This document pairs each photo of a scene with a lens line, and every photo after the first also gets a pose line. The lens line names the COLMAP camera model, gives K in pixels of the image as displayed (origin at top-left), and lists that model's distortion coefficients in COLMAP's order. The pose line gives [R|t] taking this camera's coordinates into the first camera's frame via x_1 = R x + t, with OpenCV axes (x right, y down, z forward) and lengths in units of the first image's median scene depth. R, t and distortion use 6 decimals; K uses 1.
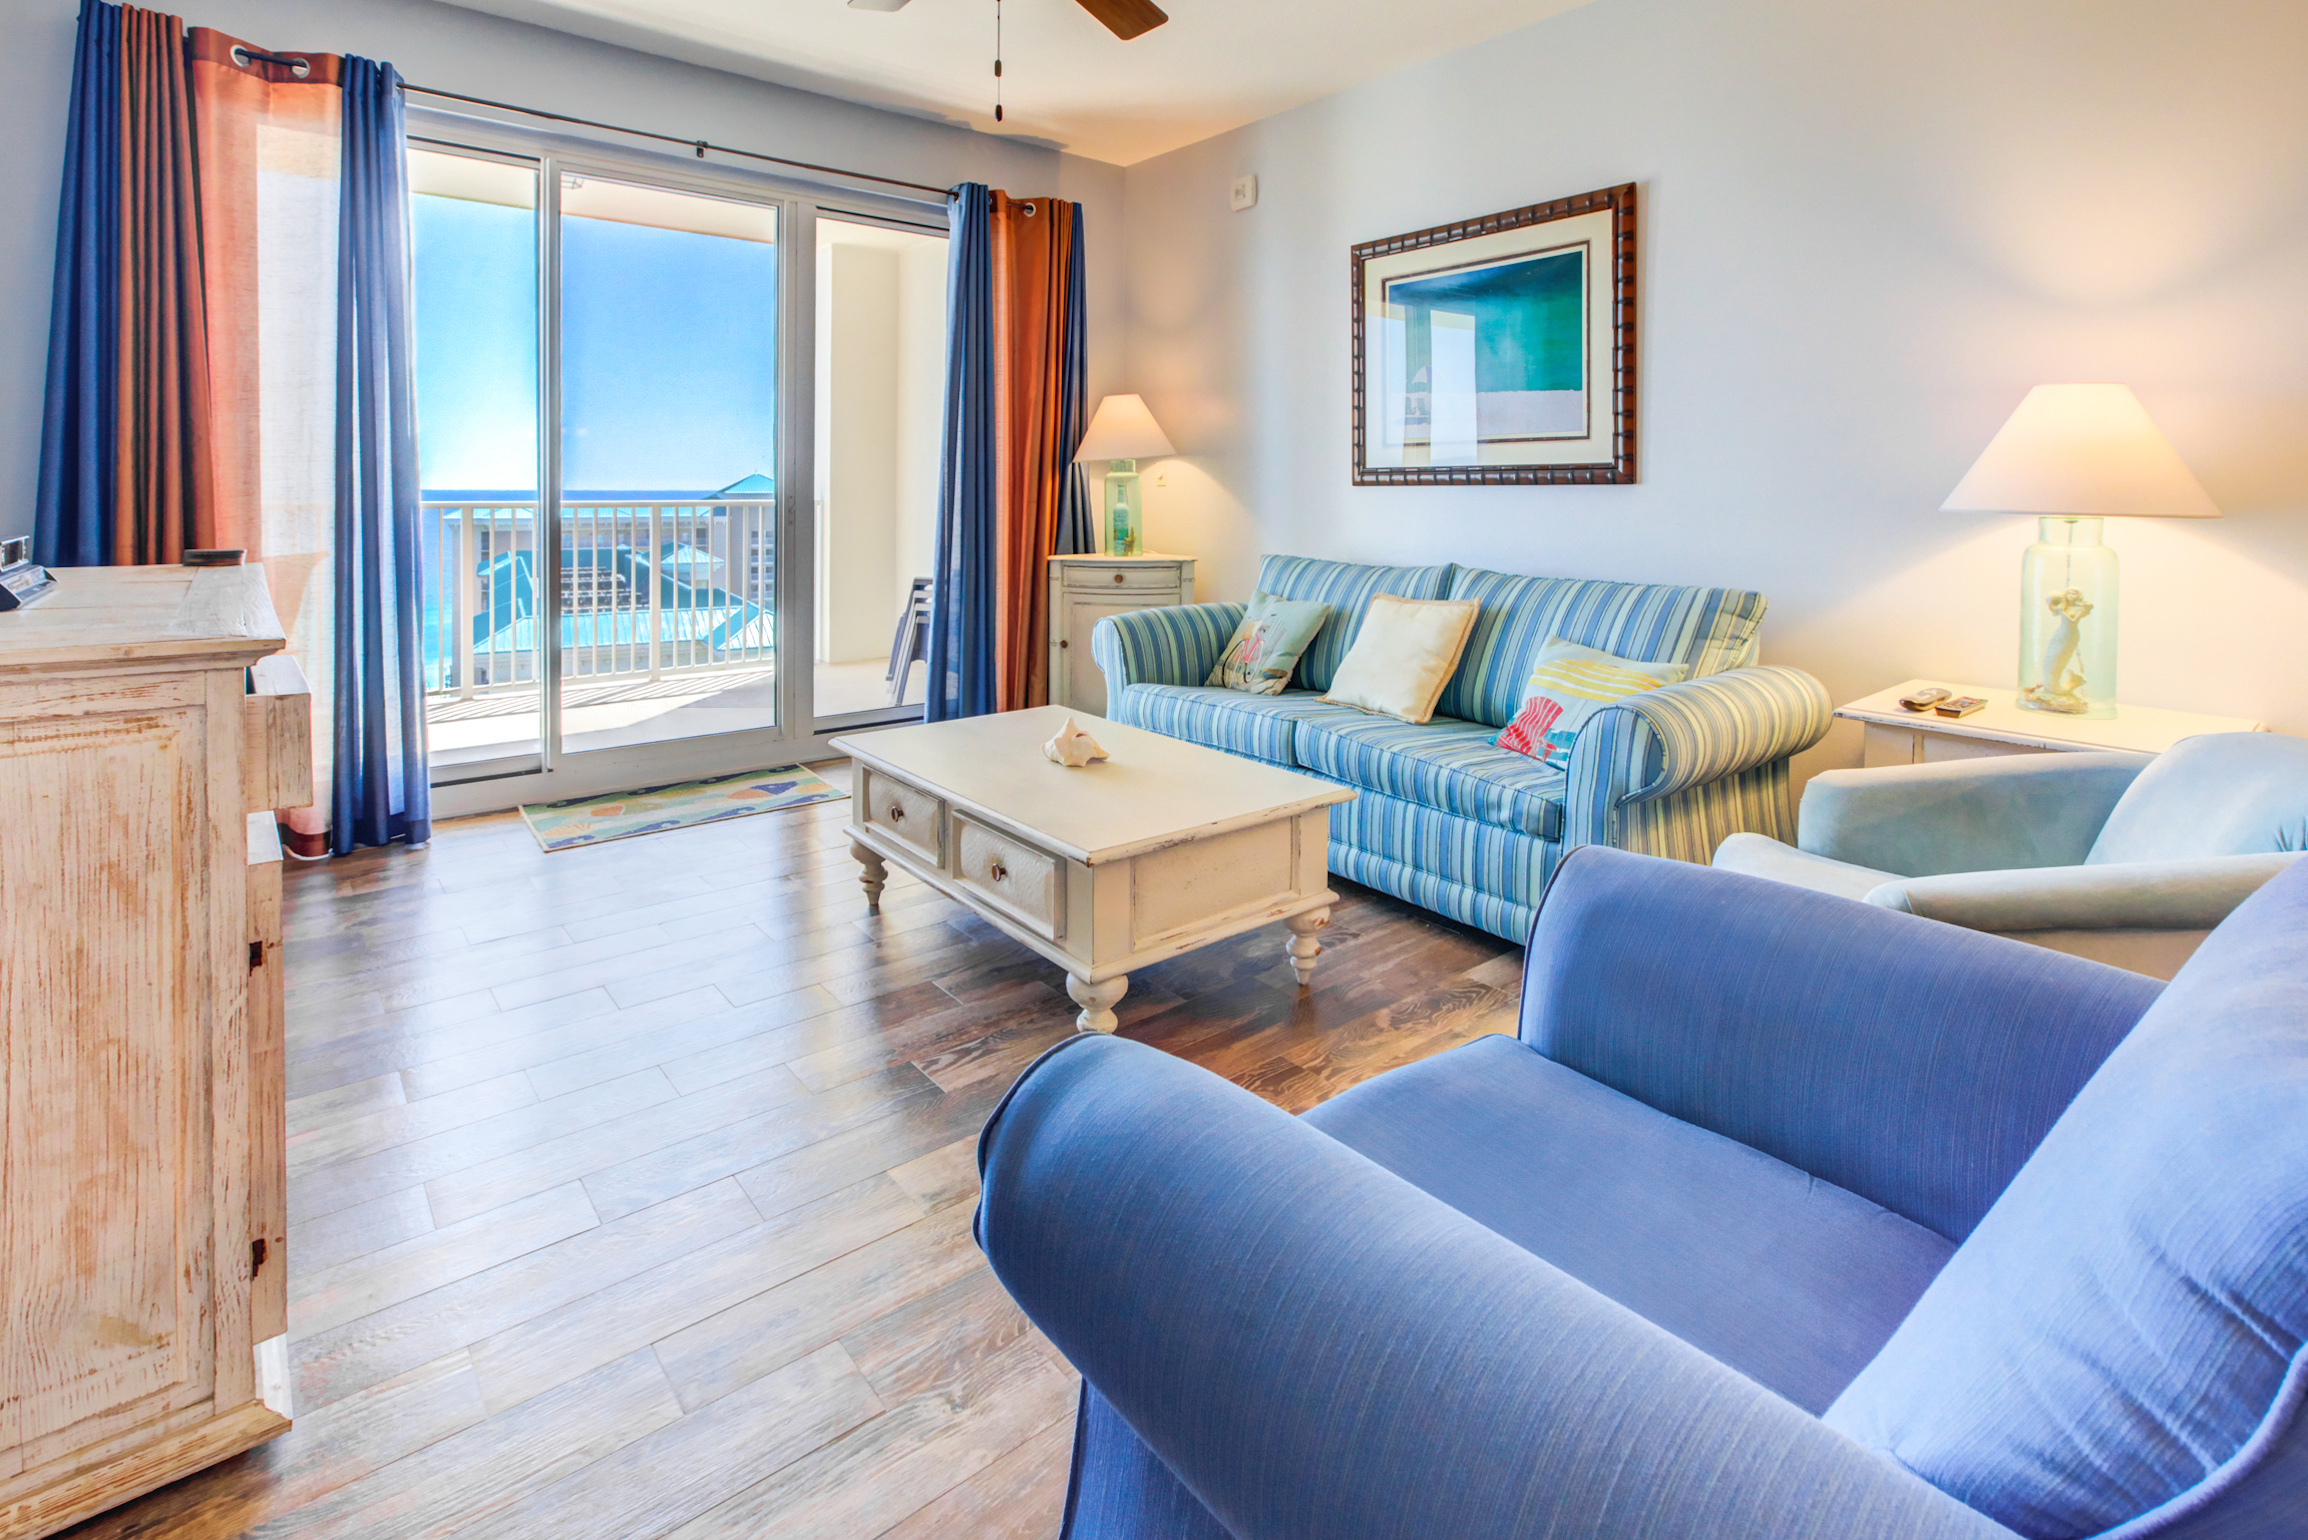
lens RADIAL K [[1094.4, 0, 1134.5], [0, 1094.4, 523.9], [0, 0, 1]] dist [-0.000045, 0.002167]
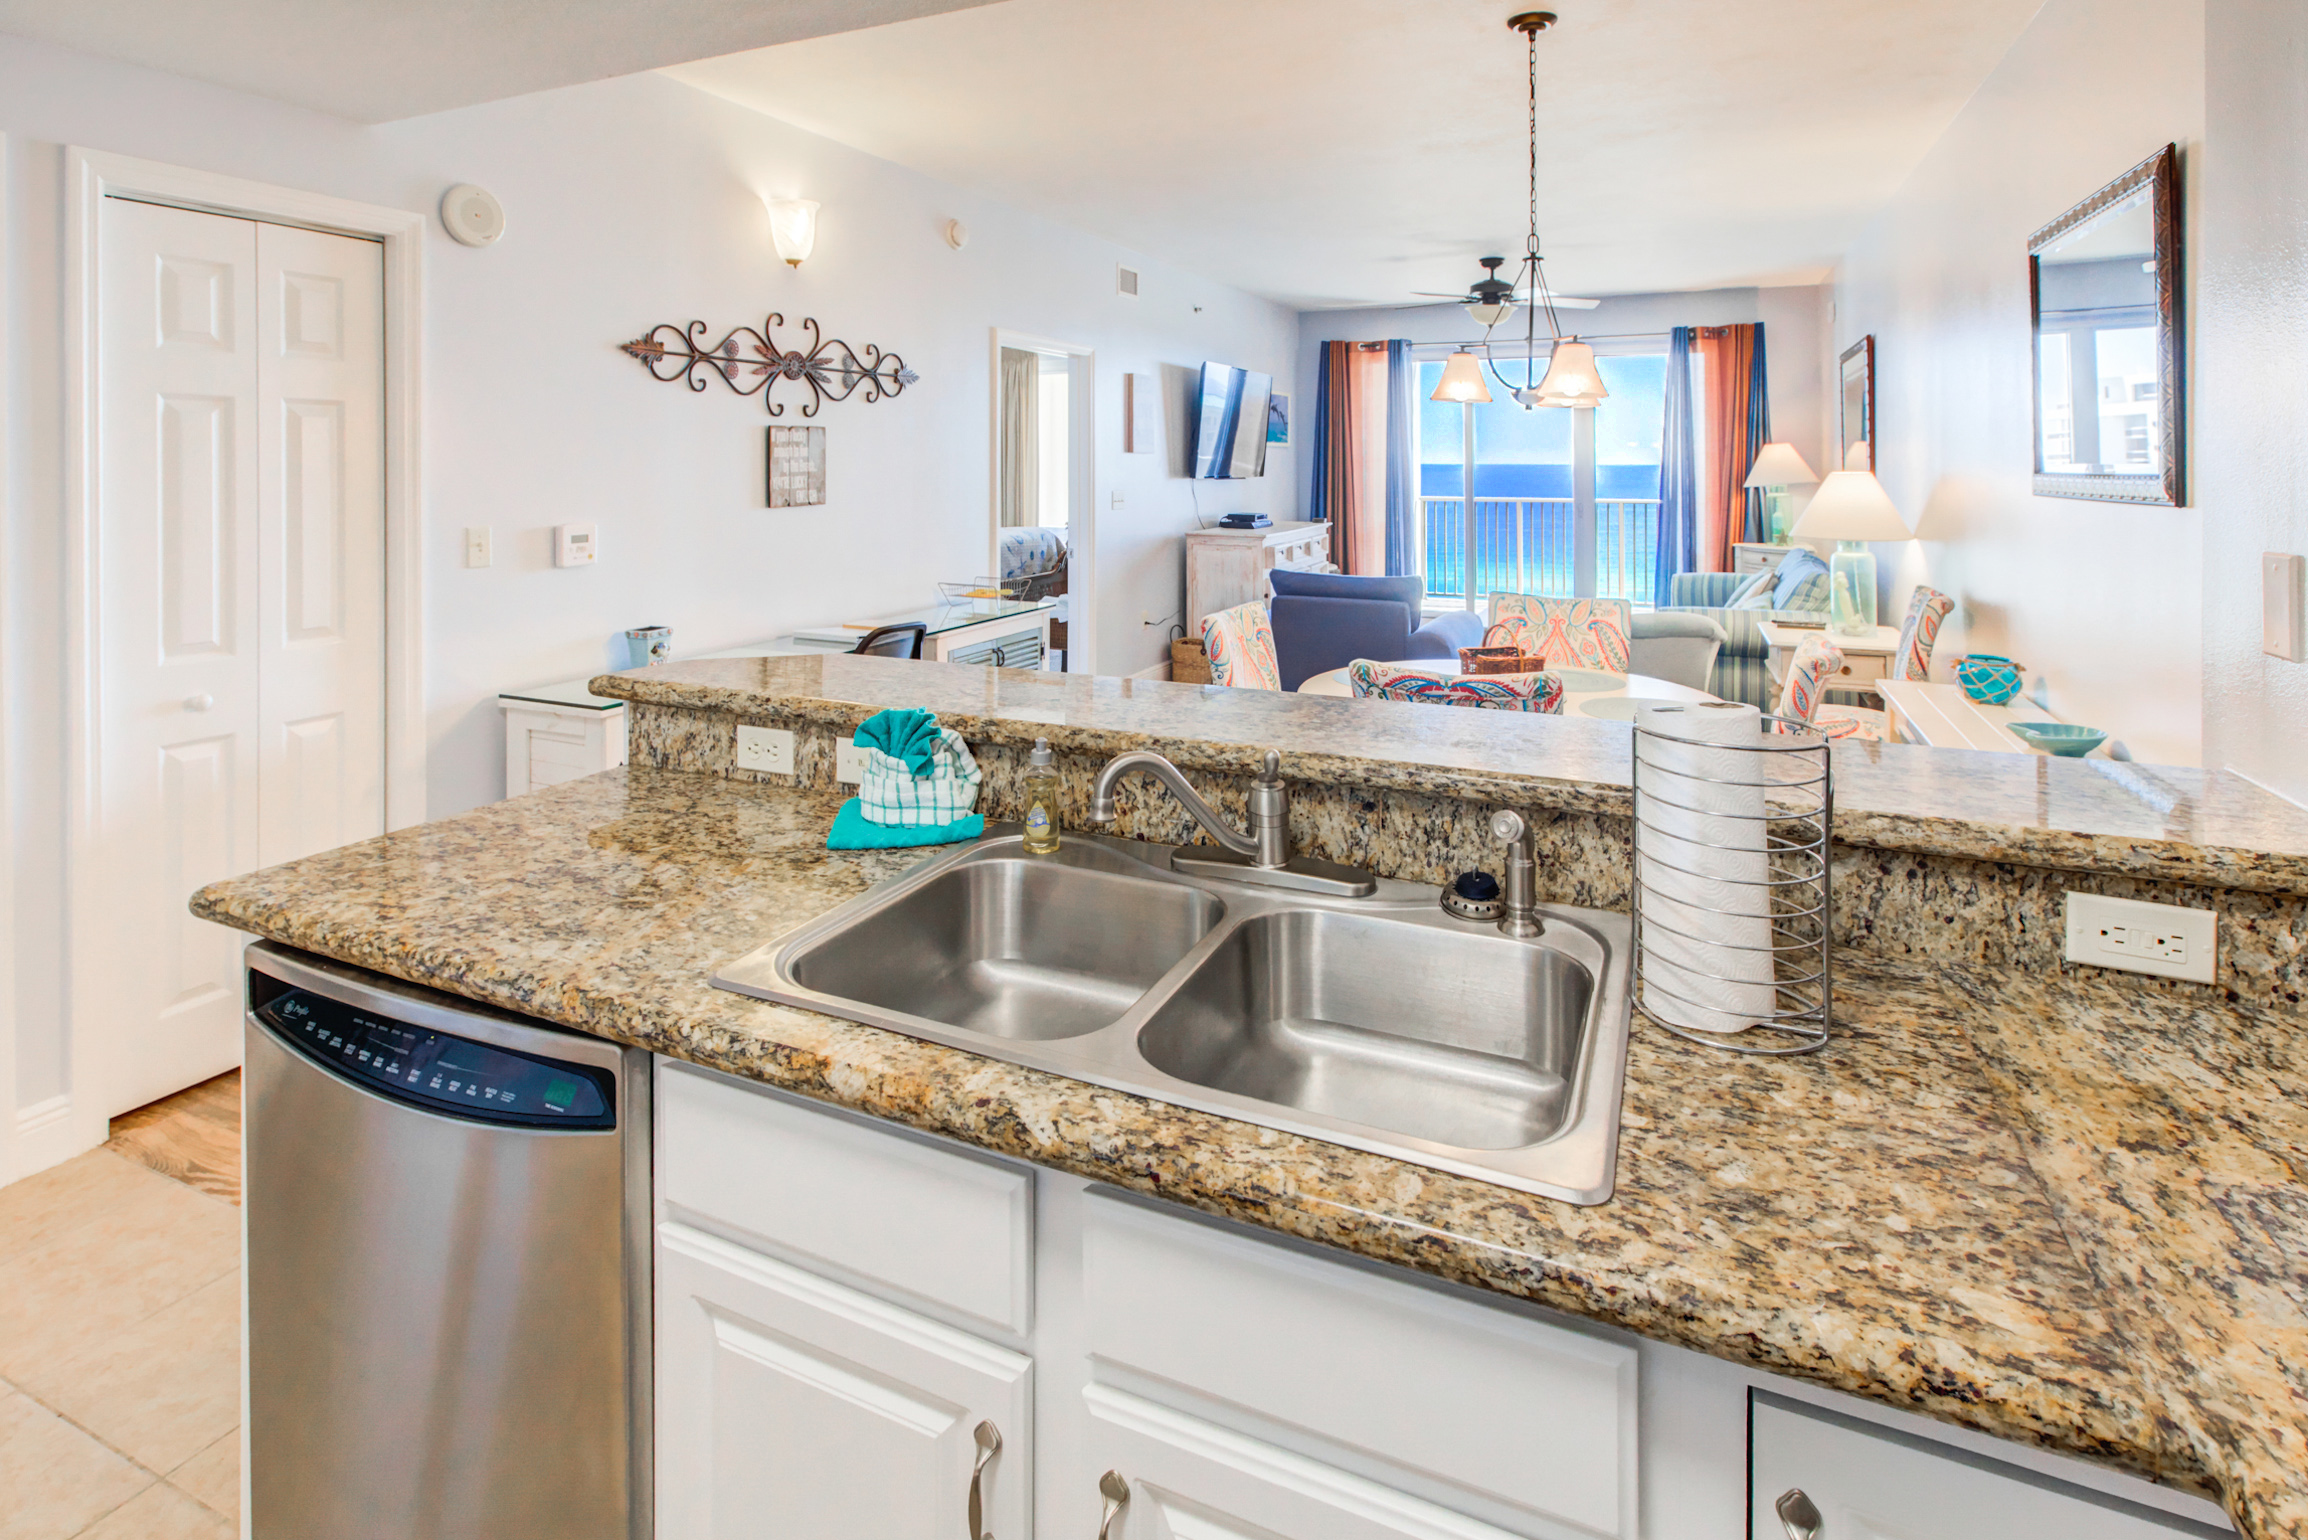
lens RADIAL K [[1142.7, 0, 1140.8], [0, 1142.7, 457.5], [0, 0, 1]] dist [-0.003054, 0.000122]
pose [[0.451012, -0.014654, -0.892397, 1.249119], [-0.021177, 0.999408, -0.027114, -0.040065], [0.892267, 0.031127, 0.450435, -0.663550]]
